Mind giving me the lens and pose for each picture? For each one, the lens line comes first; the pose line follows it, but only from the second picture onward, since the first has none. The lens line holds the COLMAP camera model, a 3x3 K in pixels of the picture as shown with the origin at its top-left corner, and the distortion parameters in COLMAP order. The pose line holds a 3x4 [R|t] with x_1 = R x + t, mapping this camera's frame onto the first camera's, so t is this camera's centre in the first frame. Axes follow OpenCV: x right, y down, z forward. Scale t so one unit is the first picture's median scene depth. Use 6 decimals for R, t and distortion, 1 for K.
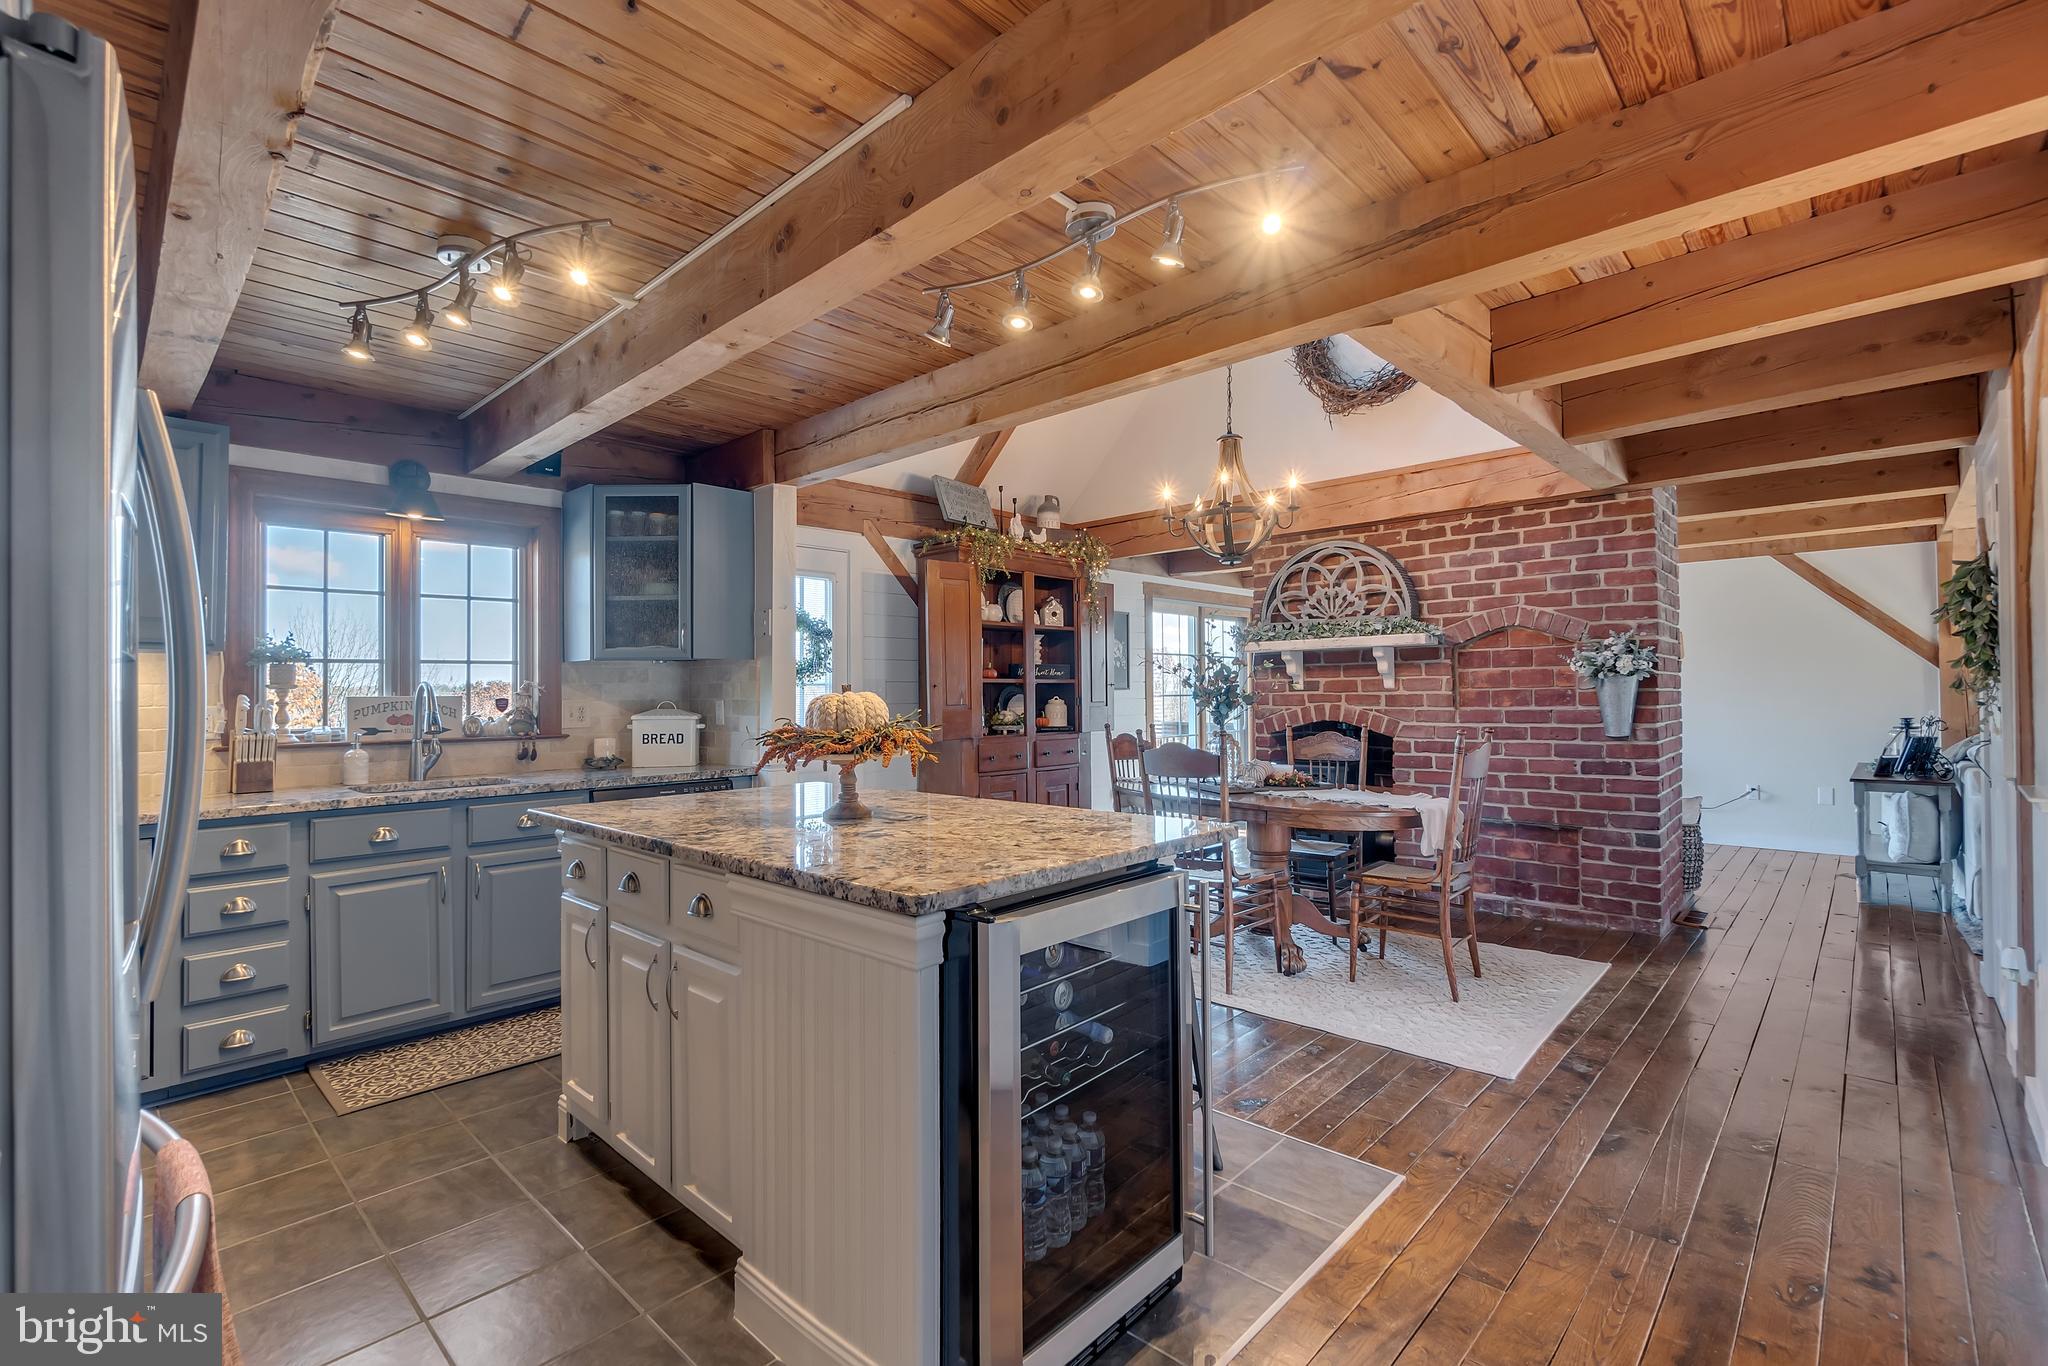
lens RADIAL K [[909.8, 0, 1024.0], [0, 909.8, 683.0], [0, 0, 1]] dist [0.000605, 0.000157]
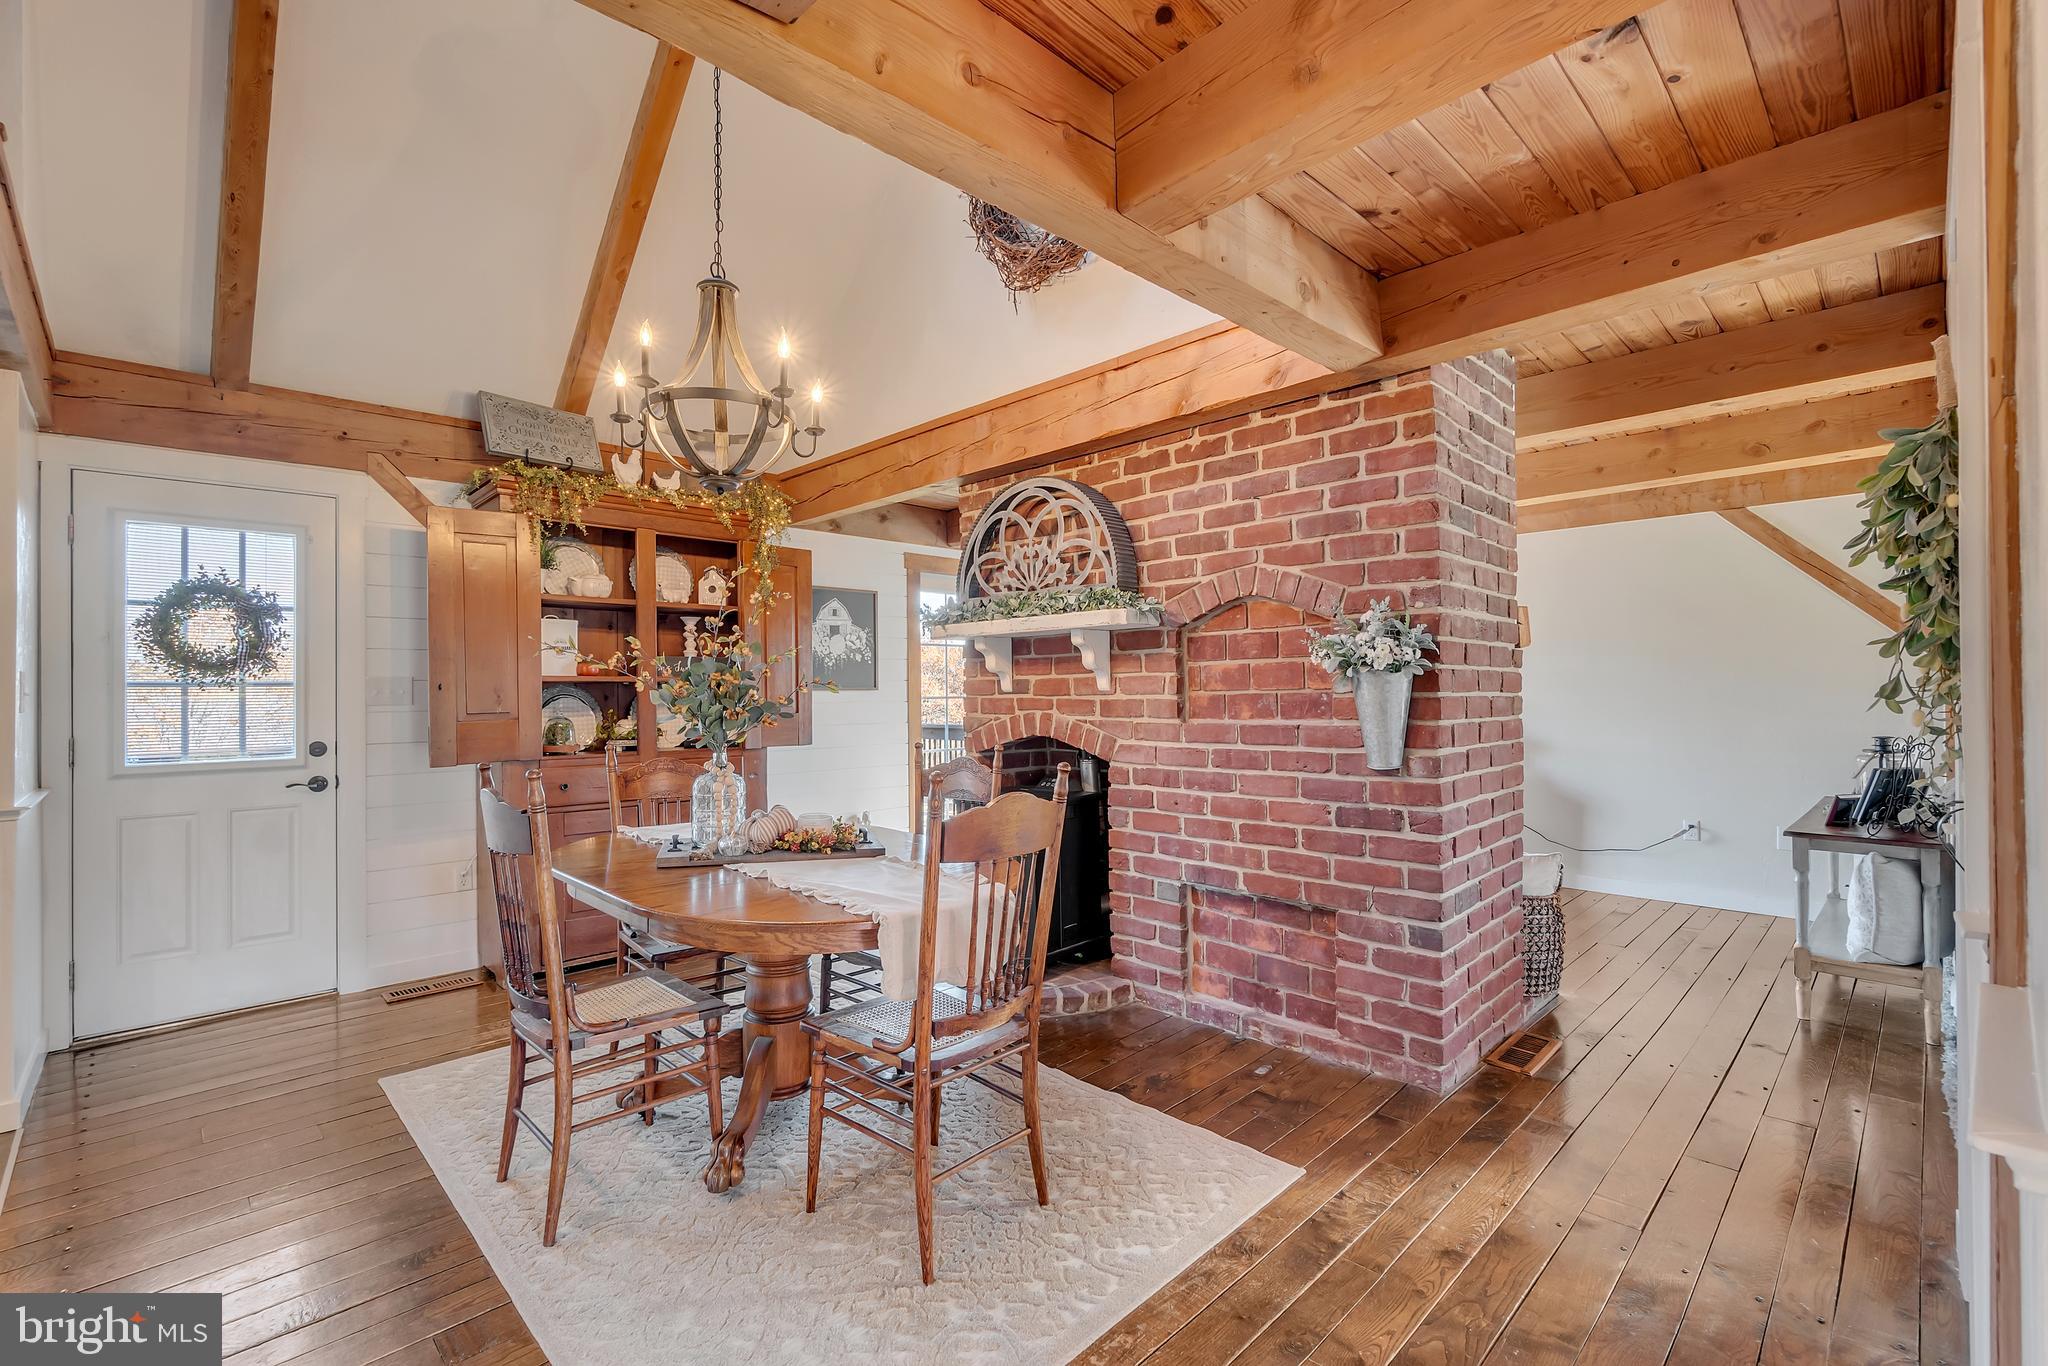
lens RADIAL K [[894.7, 0, 1024.0], [0, 894.7, 683.0], [0, 0, 1]] dist [-0.002203, -0.000354]
pose [[0.999167, 0.001924, -0.040763, 0.400645], [-0.001806, 0.999994, 0.002930, -0.001824], [0.040769, -0.002854, 0.999165, 0.349226]]
